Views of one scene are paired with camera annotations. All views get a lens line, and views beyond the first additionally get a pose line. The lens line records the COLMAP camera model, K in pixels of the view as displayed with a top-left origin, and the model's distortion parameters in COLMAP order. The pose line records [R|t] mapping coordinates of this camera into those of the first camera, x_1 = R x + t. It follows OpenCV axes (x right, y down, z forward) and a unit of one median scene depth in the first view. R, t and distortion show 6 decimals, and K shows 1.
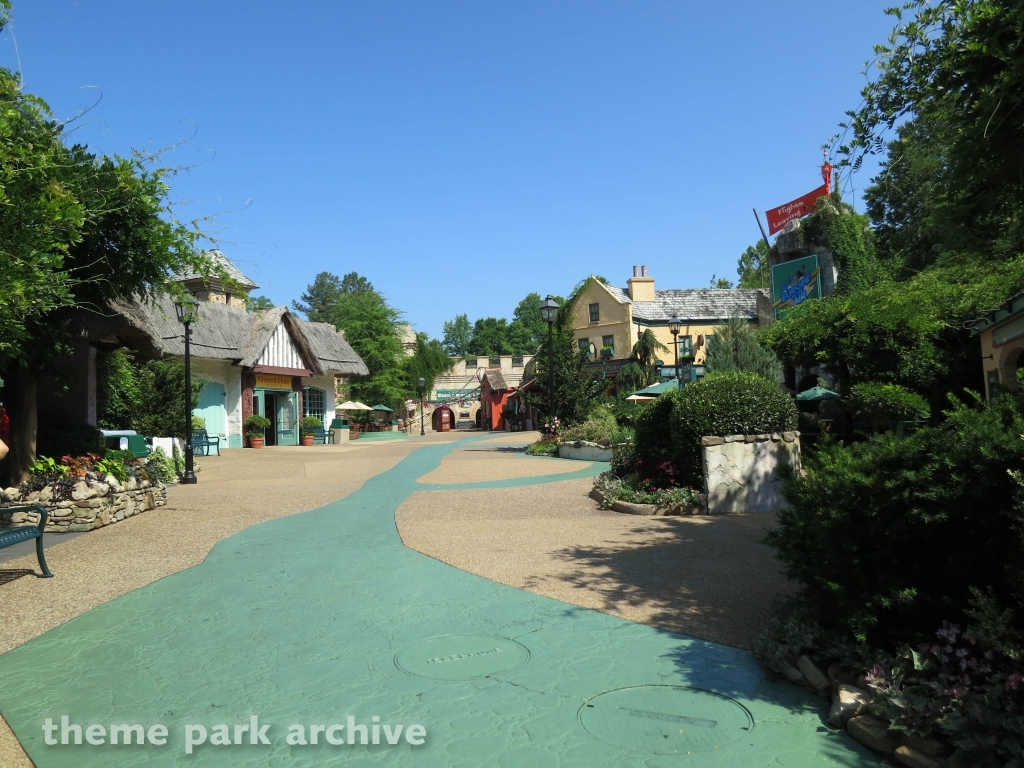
lens RADIAL K [[743.1, 0, 512.0], [0, 743.1, 382.5], [0, 0, 1]] dist [-0.037899, -0.004833]
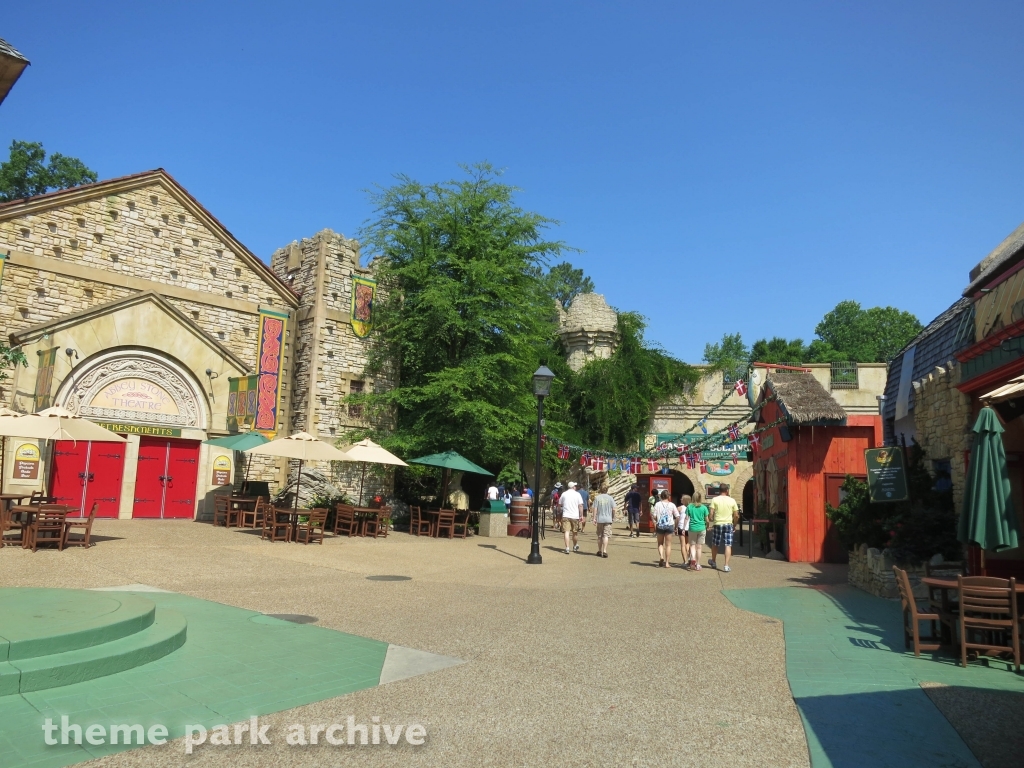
lens RADIAL K [[743.1, 0, 510.2], [0, 743.1, 387.1], [0, 0, 1]] dist [-0.037899, -0.004833]
pose [[0.931600, 0.019056, -0.362986, -0.019454], [-0.045982, 0.996780, -0.065683, 0.016631], [0.360566, 0.077882, 0.929477, 0.548507]]
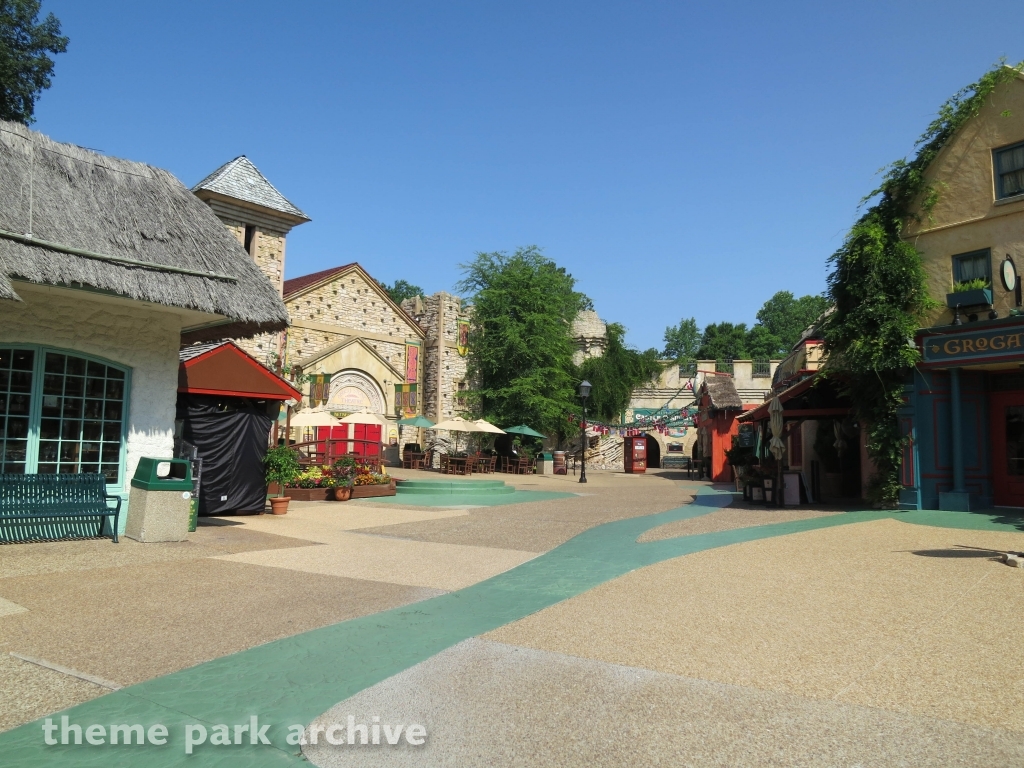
lens RADIAL K [[743.1, 0, 511.4], [0, 743.1, 382.6], [0, 0, 1]] dist [-0.037899, -0.004833]
pose [[0.950253, 0.026574, -0.310344, 0.001046], [-0.036638, 0.998973, -0.026643, 0.008970], [0.309318, 0.036688, 0.950251, 0.336592]]
